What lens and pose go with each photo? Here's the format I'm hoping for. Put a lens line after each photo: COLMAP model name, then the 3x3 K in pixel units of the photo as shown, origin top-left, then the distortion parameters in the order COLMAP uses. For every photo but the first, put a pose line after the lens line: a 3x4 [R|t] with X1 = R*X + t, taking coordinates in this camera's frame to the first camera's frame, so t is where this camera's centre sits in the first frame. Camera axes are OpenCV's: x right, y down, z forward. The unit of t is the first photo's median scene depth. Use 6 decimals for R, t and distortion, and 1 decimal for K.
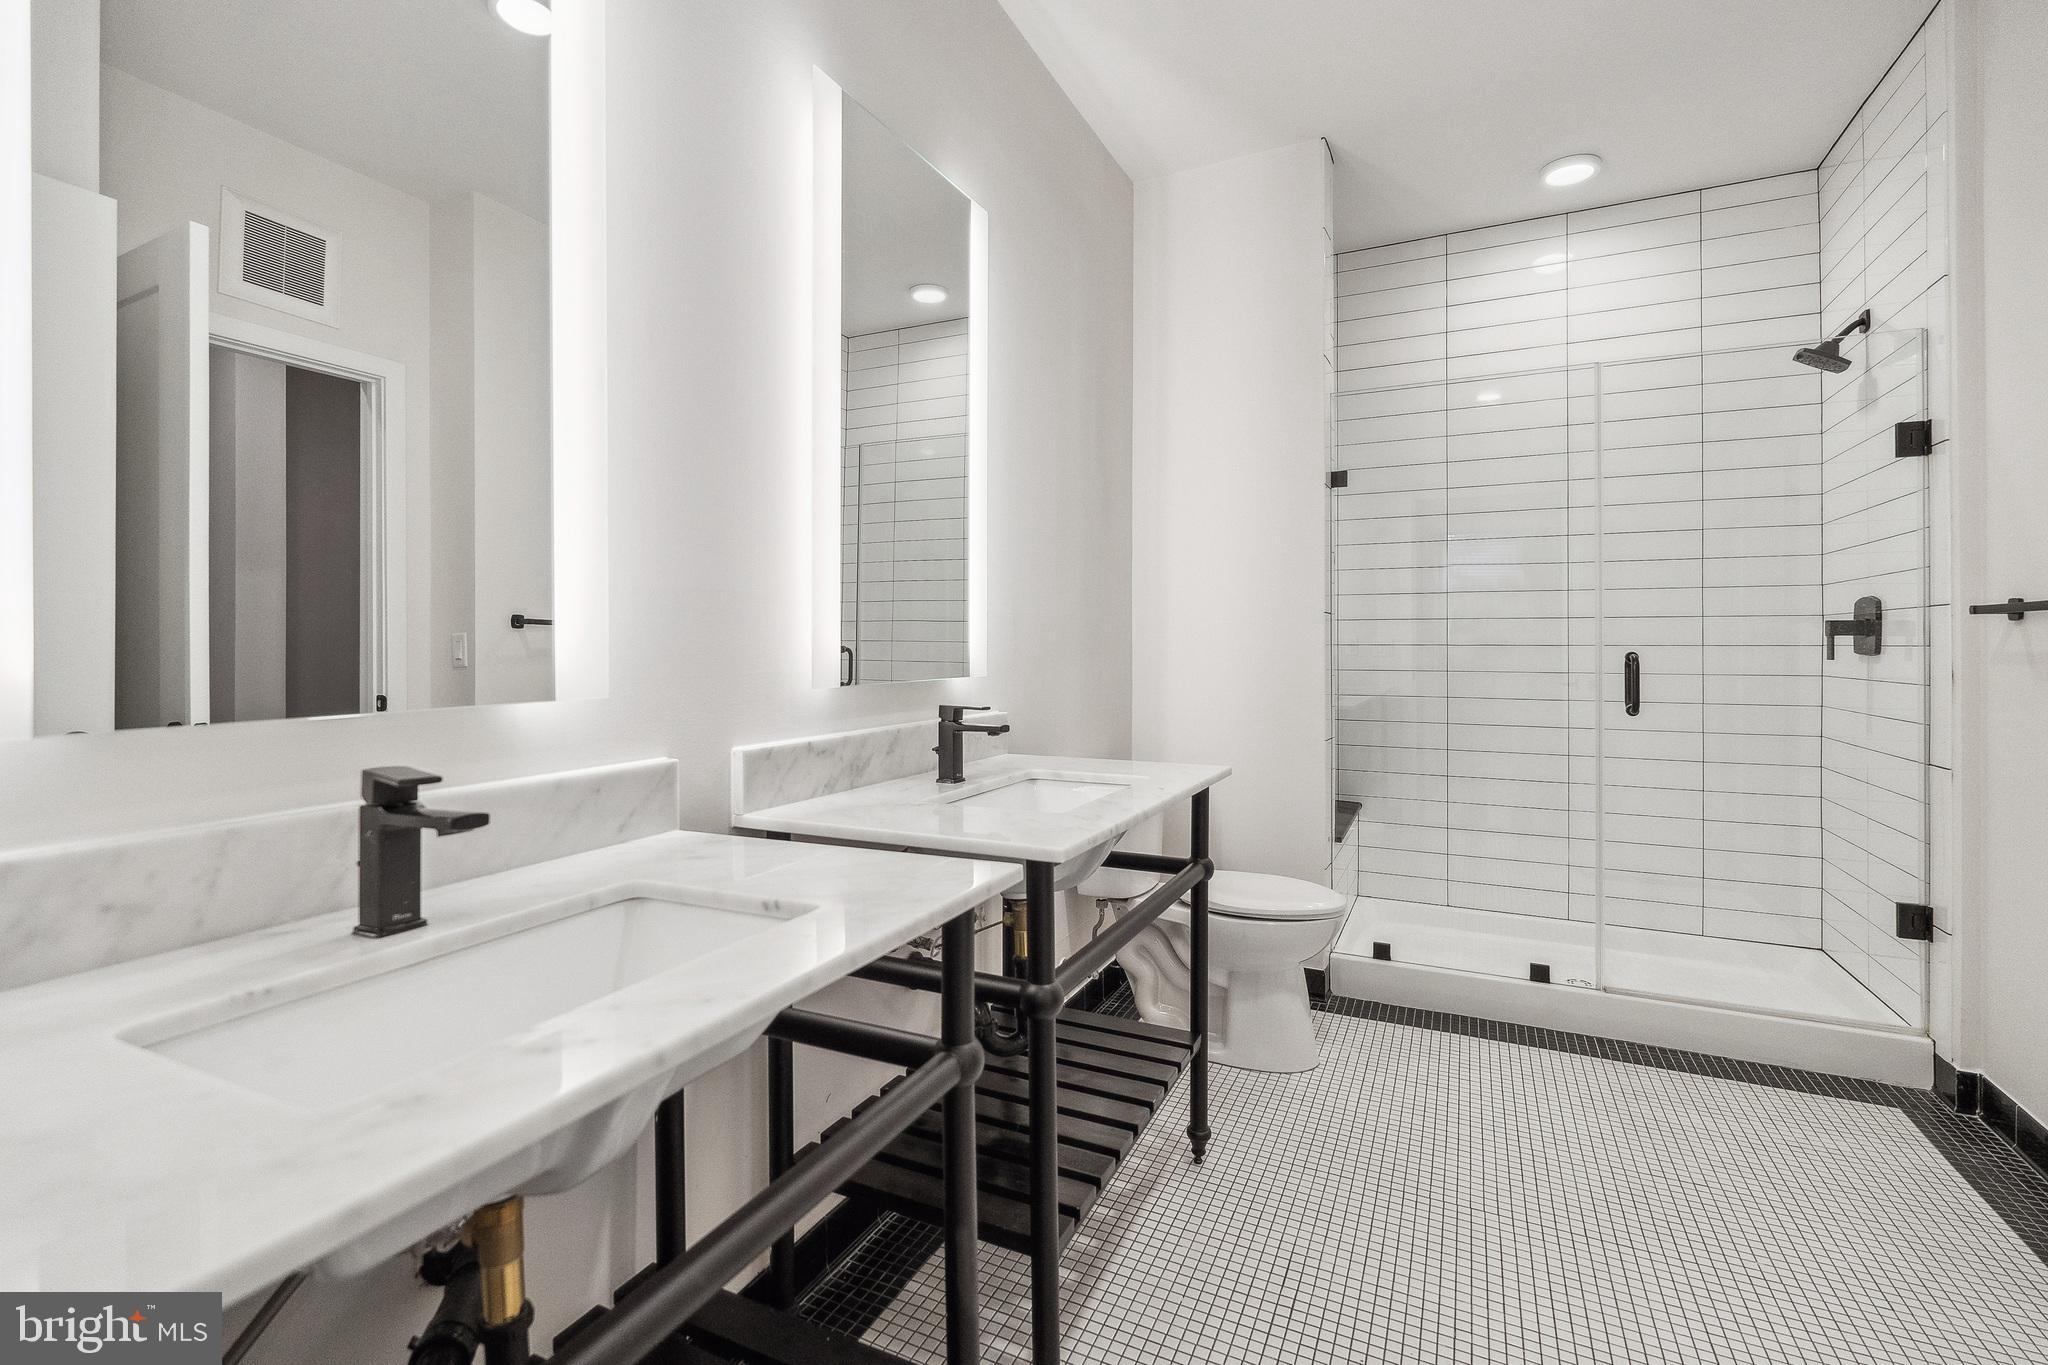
lens RADIAL K [[919.5, 0, 1018.6], [0, 919.5, 630.6], [0, 0, 1]] dist [0.002417, 0.000318]
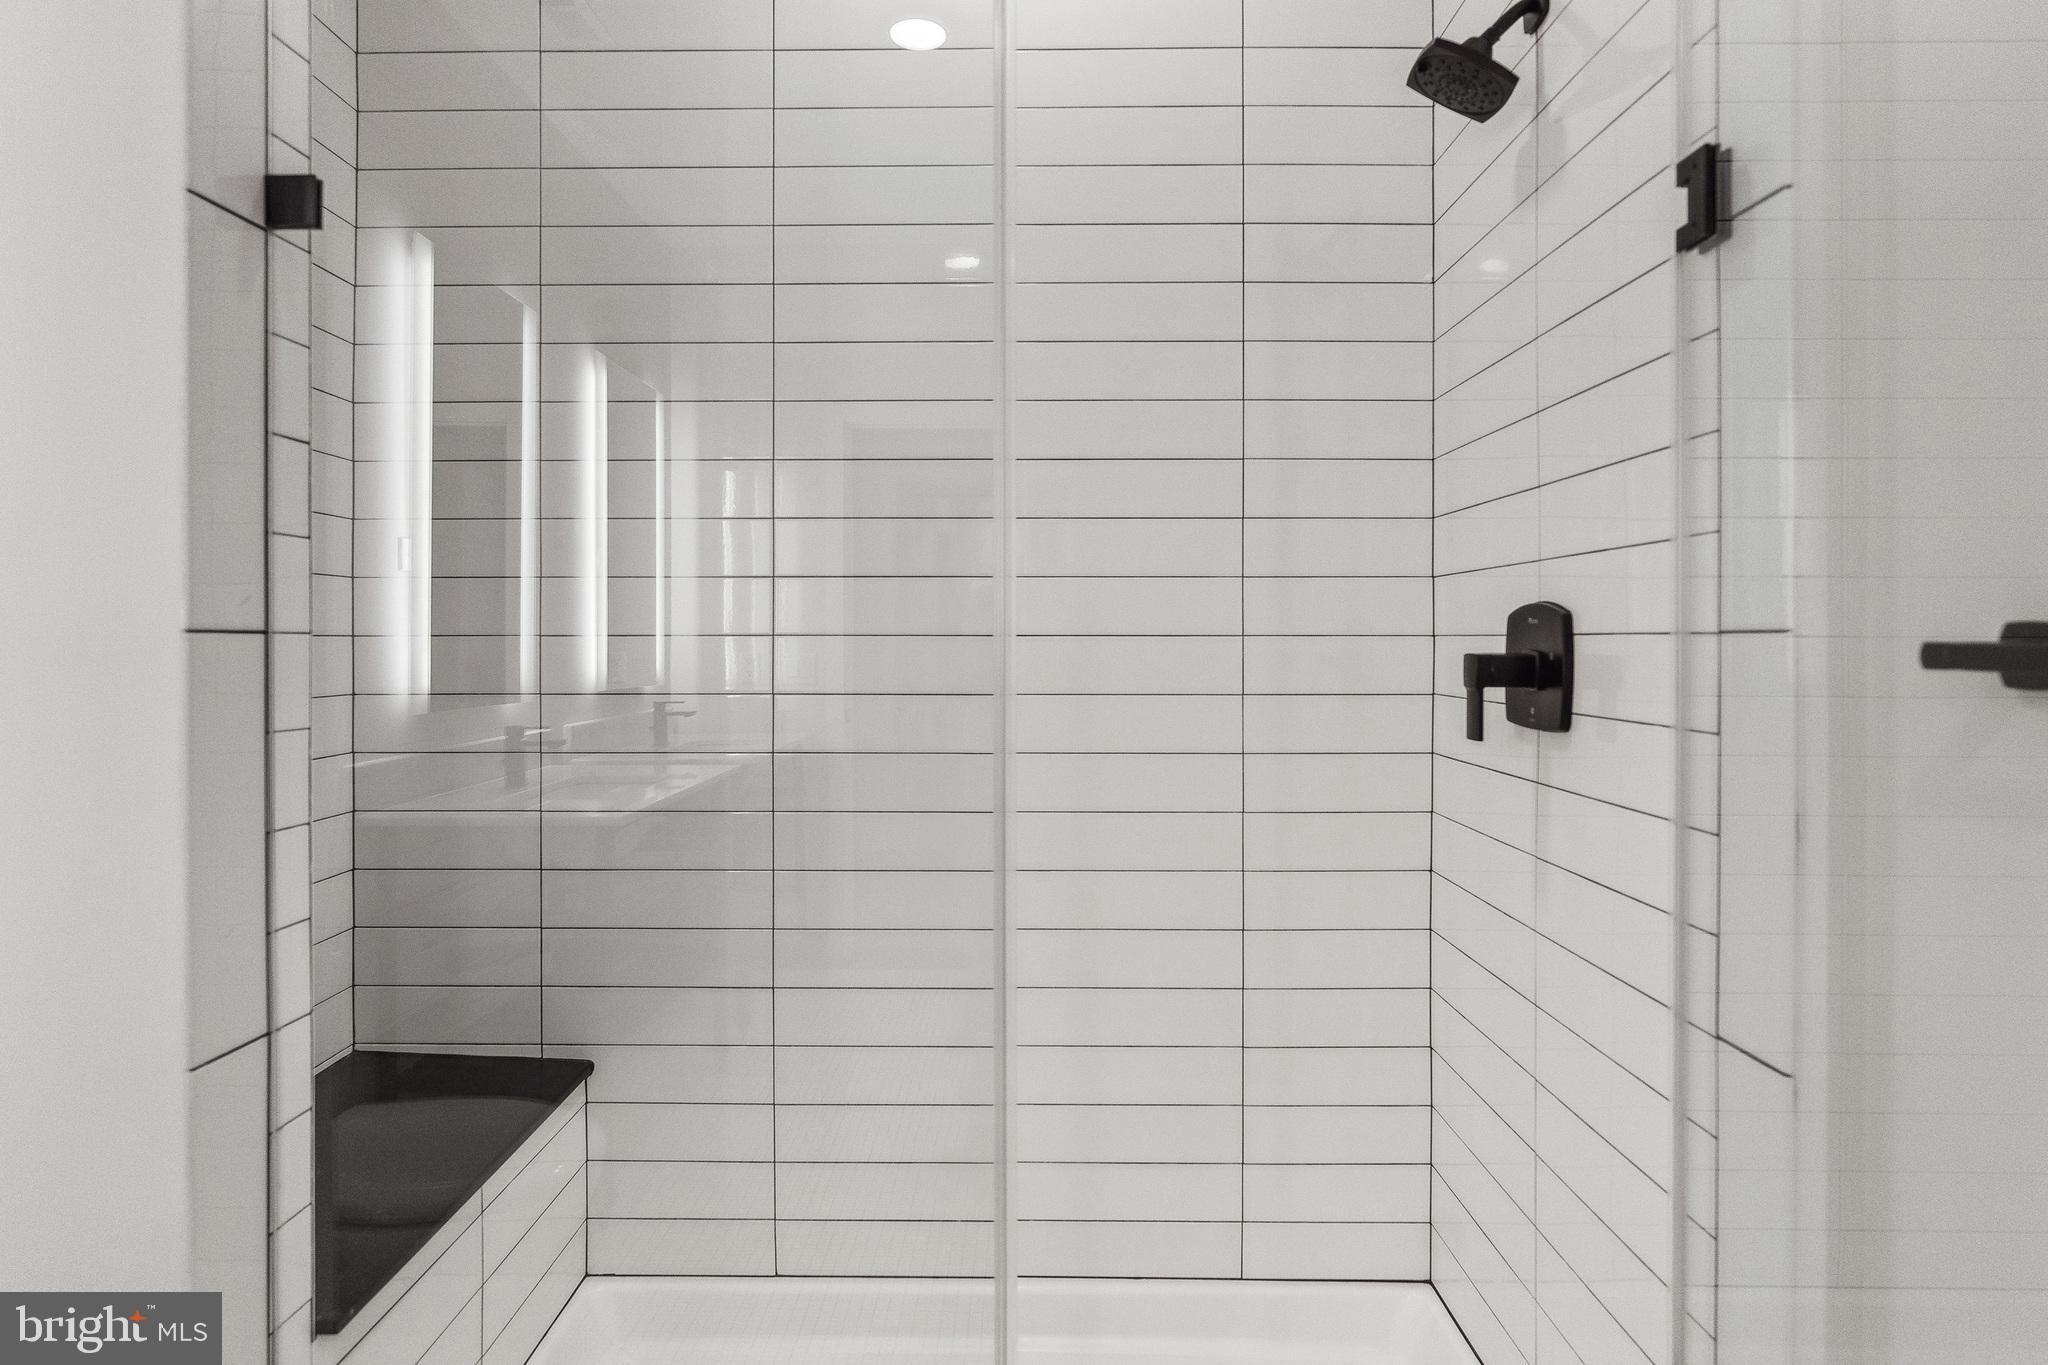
lens RADIAL K [[1126.3, 0, 1021.6], [0, 1126.3, 631.6], [0, 0, 1]] dist [-0.000996, -0.000210]
pose [[0.902659, 0.000131, 0.430357, 0.444325], [-0.003756, 0.999964, 0.007574, -0.025837], [-0.430340, -0.008454, 0.902627, 0.599464]]
